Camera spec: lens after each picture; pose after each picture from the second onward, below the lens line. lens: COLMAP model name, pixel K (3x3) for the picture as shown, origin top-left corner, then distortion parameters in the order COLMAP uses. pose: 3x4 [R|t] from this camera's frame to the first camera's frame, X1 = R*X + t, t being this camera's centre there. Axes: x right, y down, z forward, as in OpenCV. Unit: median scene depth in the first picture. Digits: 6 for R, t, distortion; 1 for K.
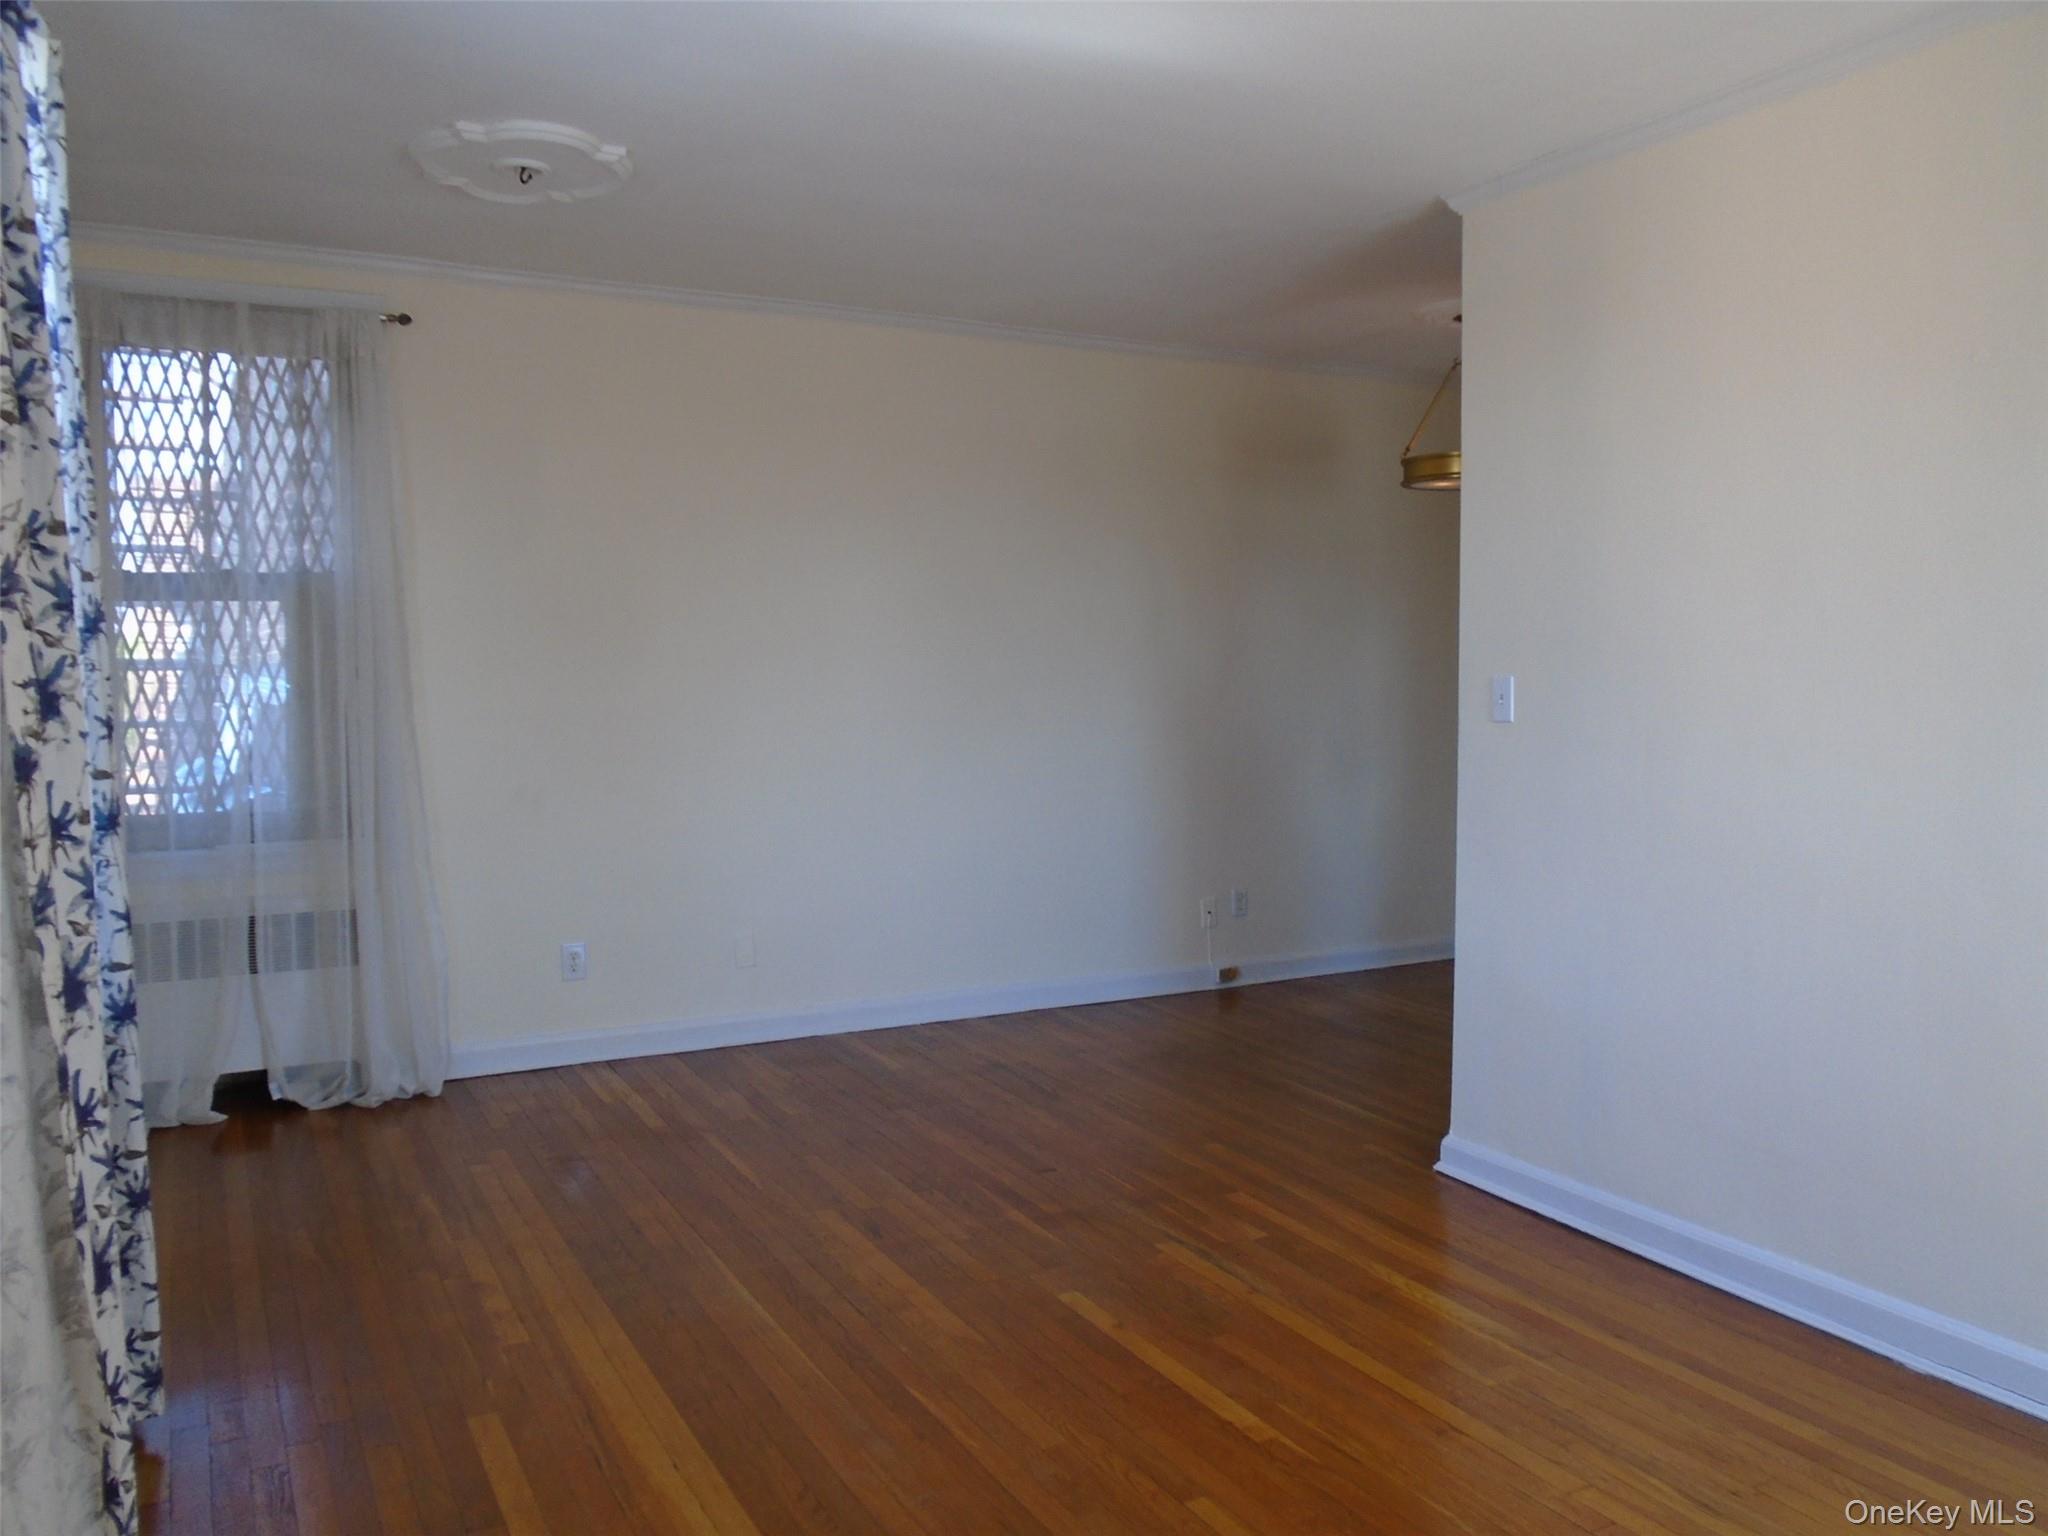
lens RADIAL K [[1575.3, 0, 1014.8], [0, 1575.3, 759.0], [0, 0, 1]] dist [0.000370, 0.003183]
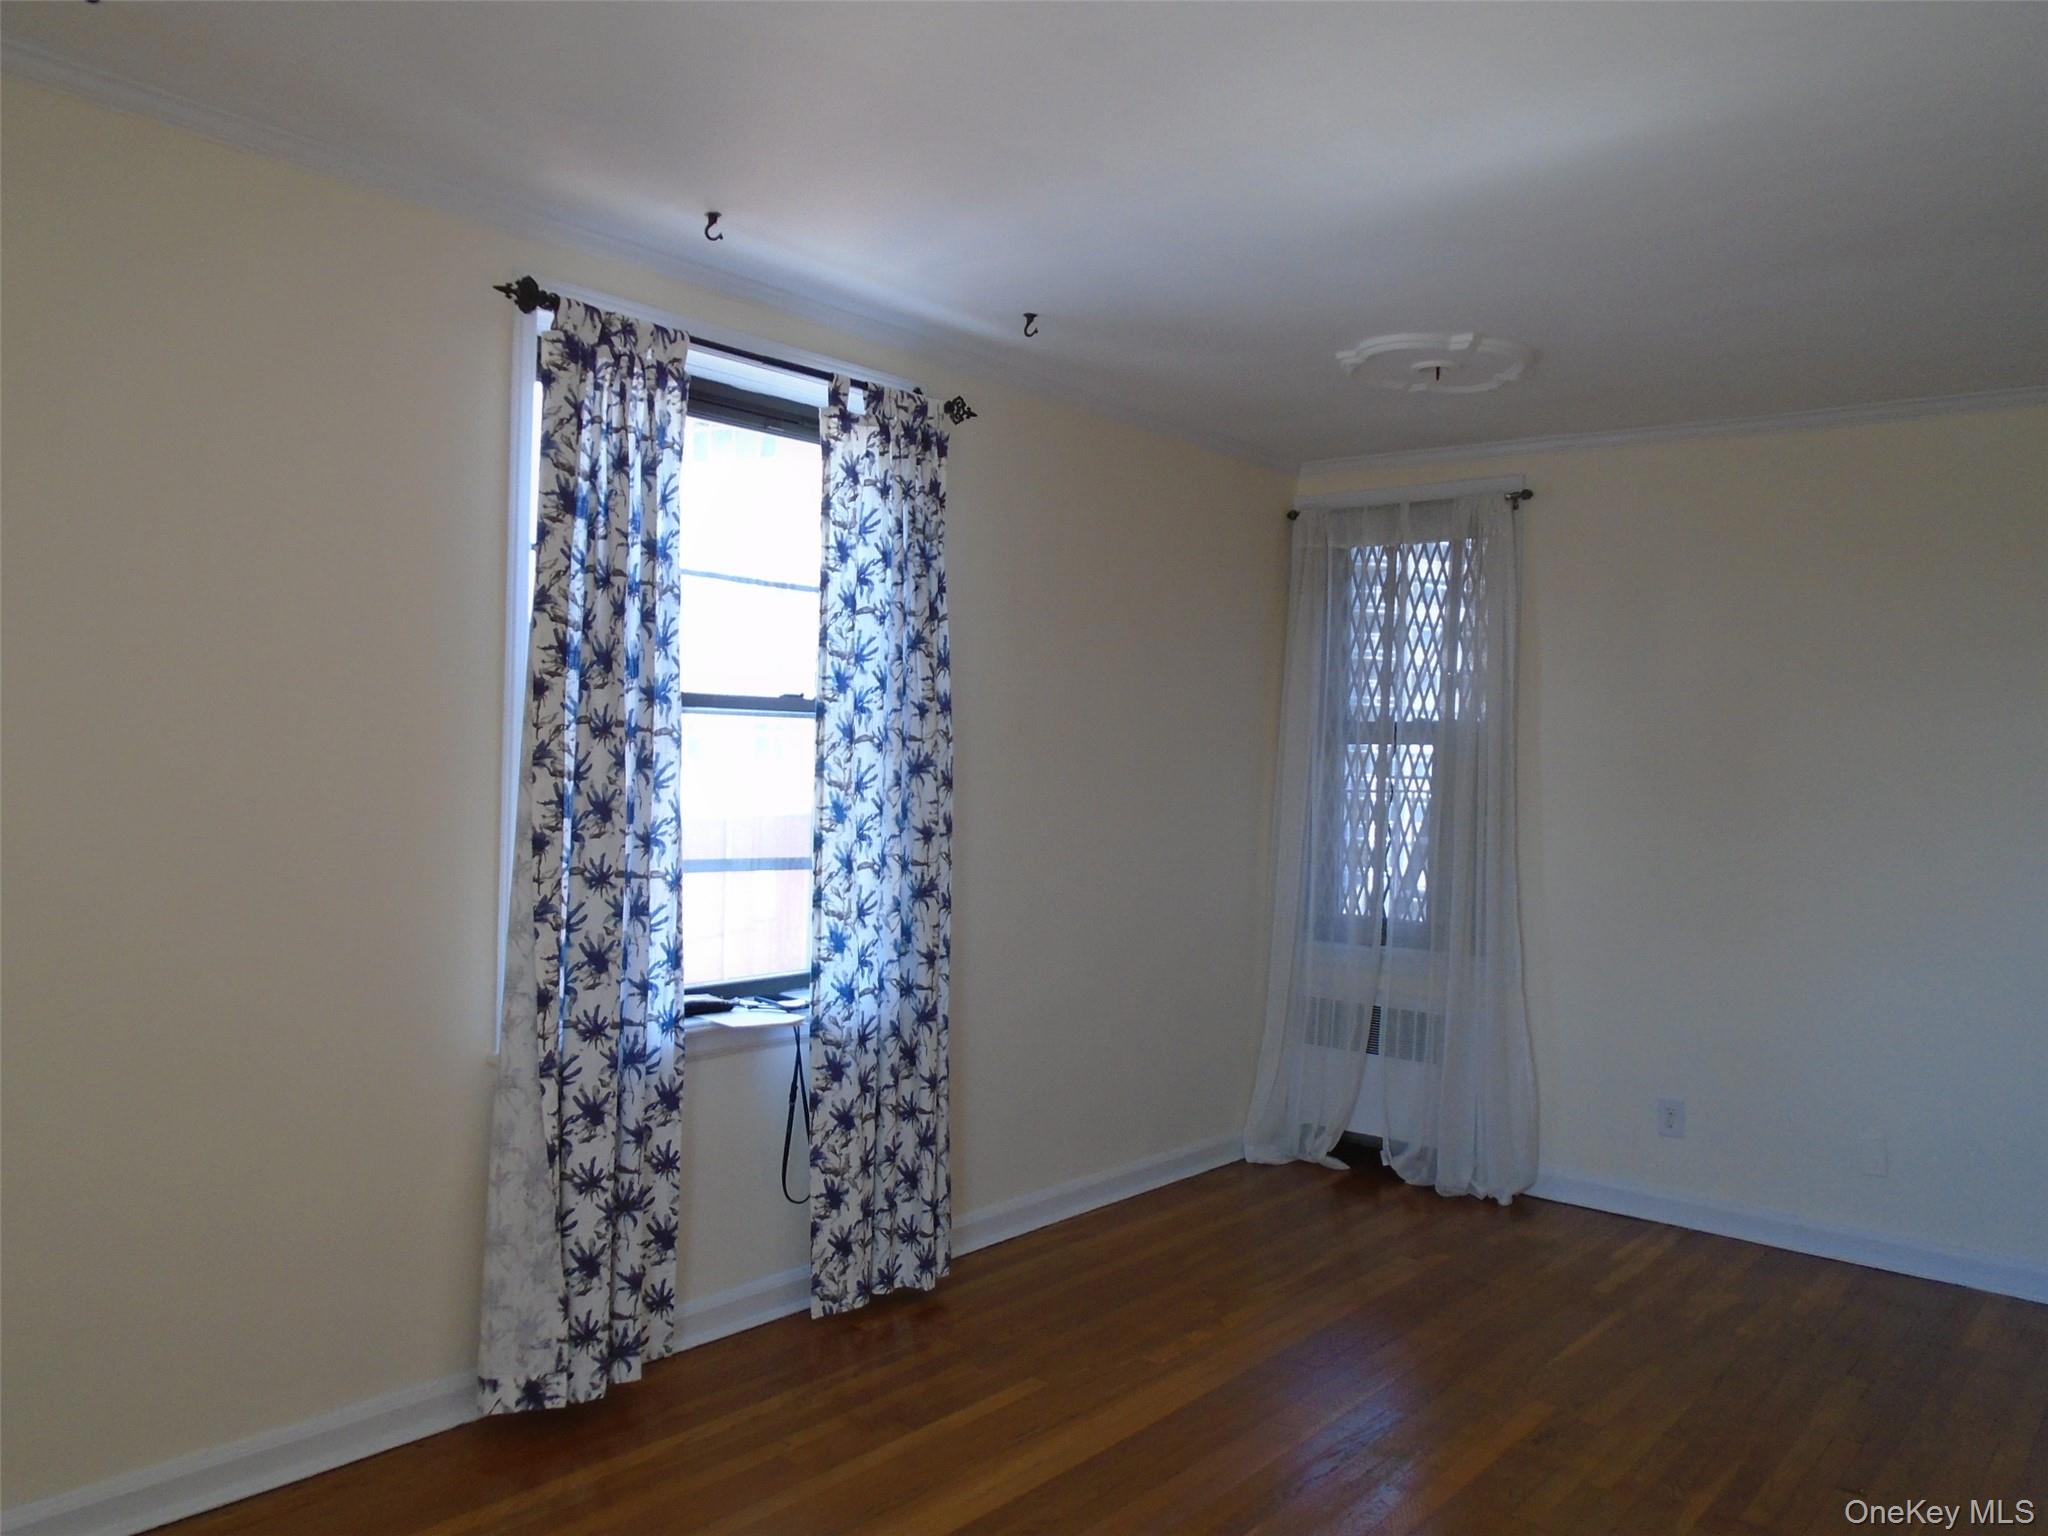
lens RADIAL K [[1575.3, 0, 1014.8], [0, 1575.3, 759.0], [0, 0, 1]] dist [0.000370, 0.003183]
pose [[0.393045, 0.018879, -0.919325, 0.513954], [-0.090653, 0.995714, -0.018309, -0.041521], [0.915040, 0.090536, 0.393072, 0.260860]]
